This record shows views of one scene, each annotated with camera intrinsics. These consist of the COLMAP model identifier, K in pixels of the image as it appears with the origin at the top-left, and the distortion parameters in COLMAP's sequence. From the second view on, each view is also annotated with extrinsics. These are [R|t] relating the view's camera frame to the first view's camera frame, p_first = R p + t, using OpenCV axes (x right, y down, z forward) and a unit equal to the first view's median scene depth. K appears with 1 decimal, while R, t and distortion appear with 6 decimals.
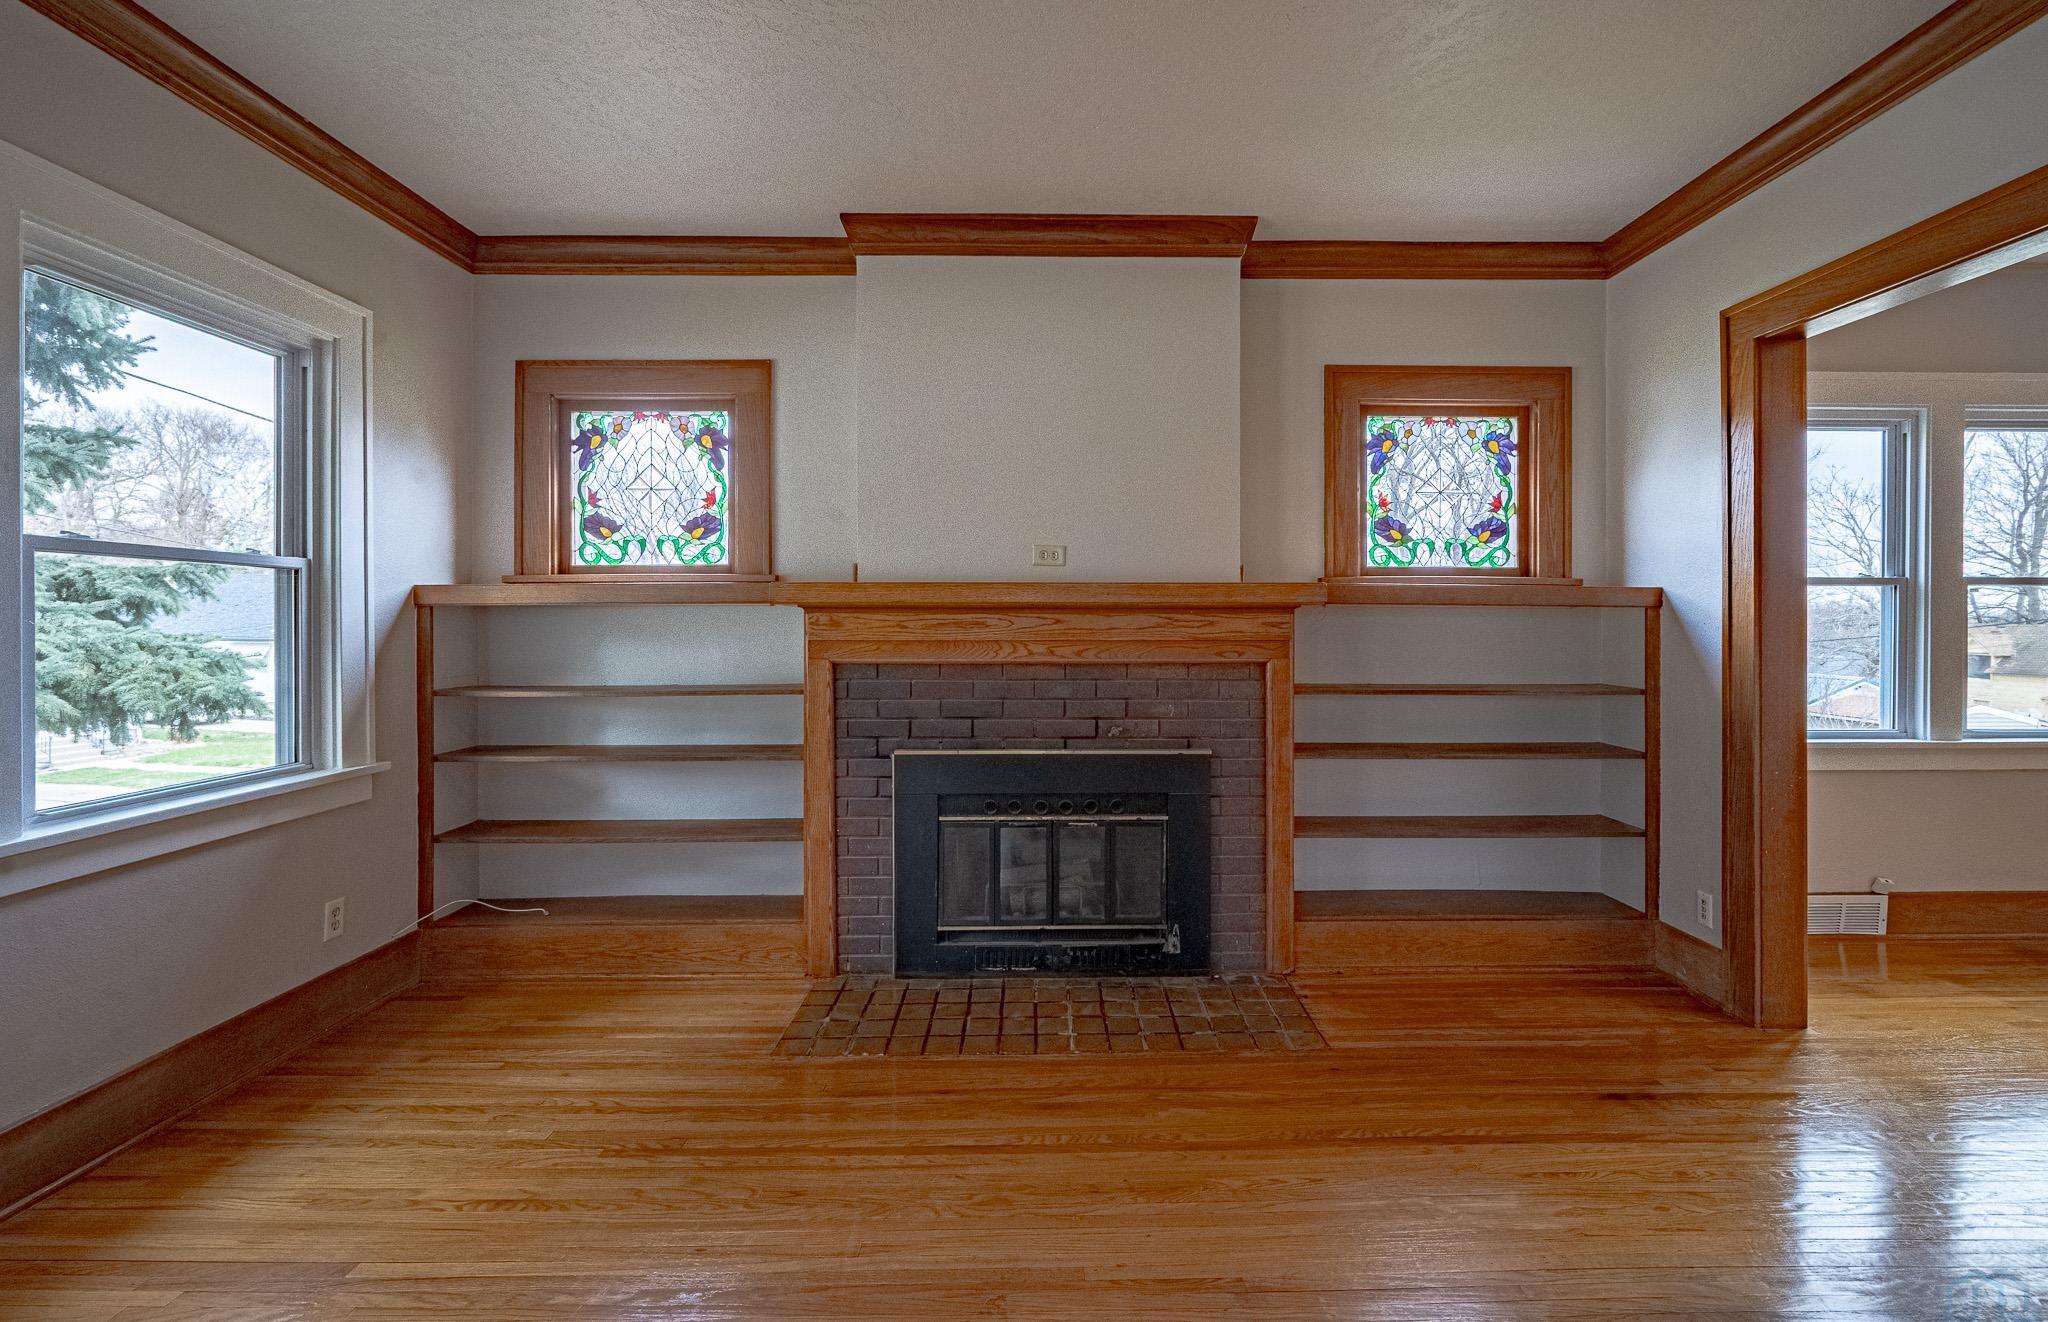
lens RADIAL K [[901.5, 0, 1058.1], [0, 901.5, 622.3], [0, 0, 1]] dist [-0.003859, -0.000524]
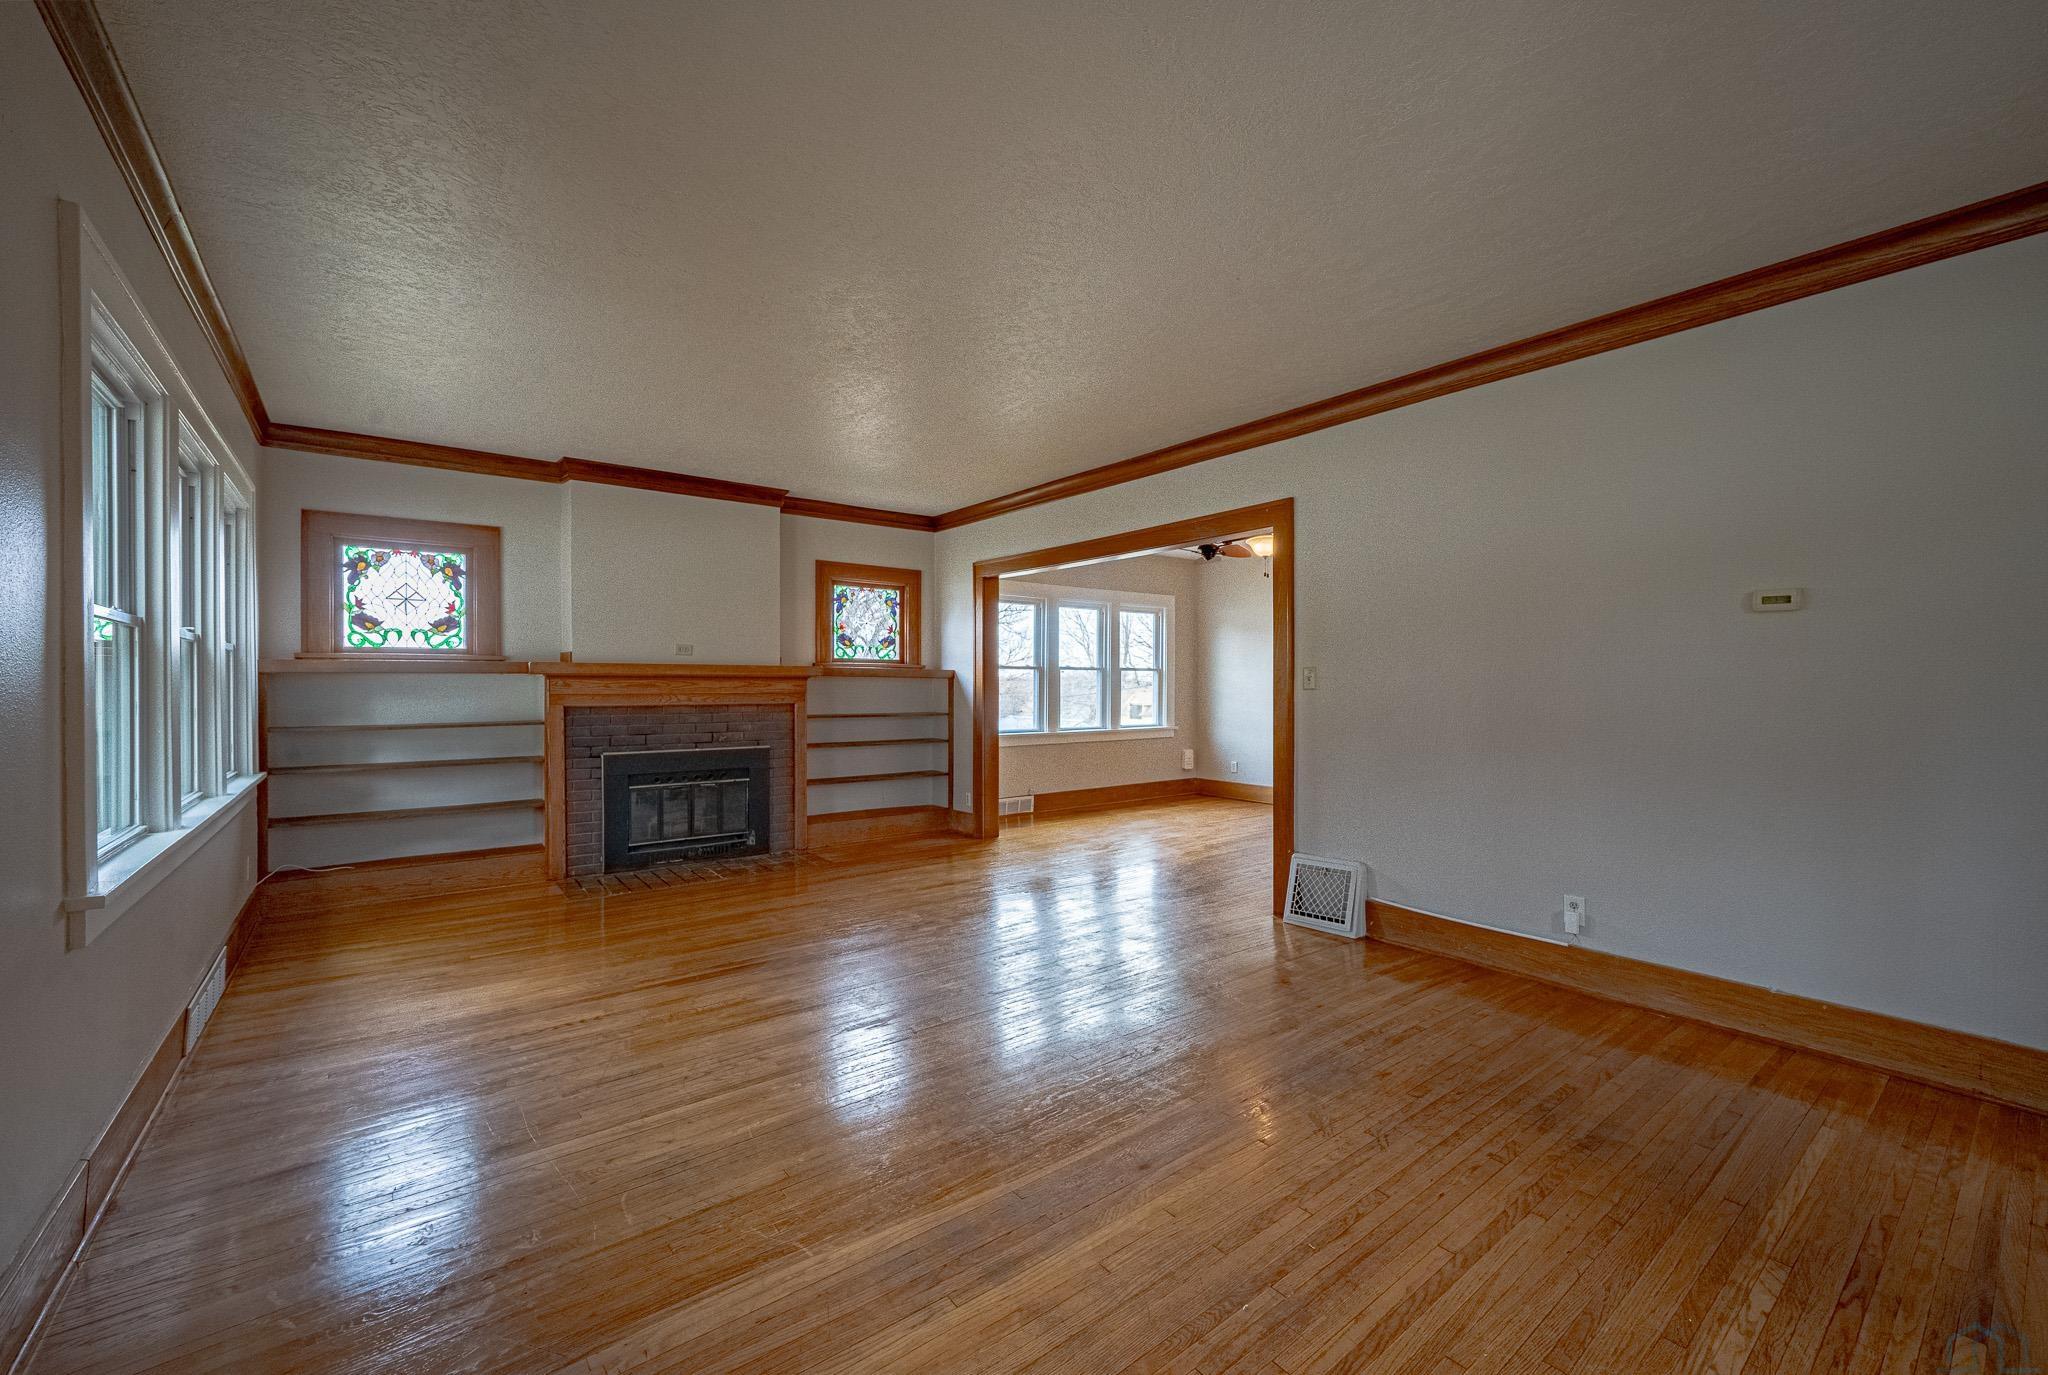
lens RADIAL K [[832.6, 0, 1024.3], [0, 832.6, 685.4], [0, 0, 1]] dist [0.001808, 0.000218]
pose [[0.801534, 0.000549, 0.597949, -0.469784], [-0.001056, 0.999999, 0.000497, 0.000053], [-0.597948, -0.001030, 0.801534, -0.827535]]
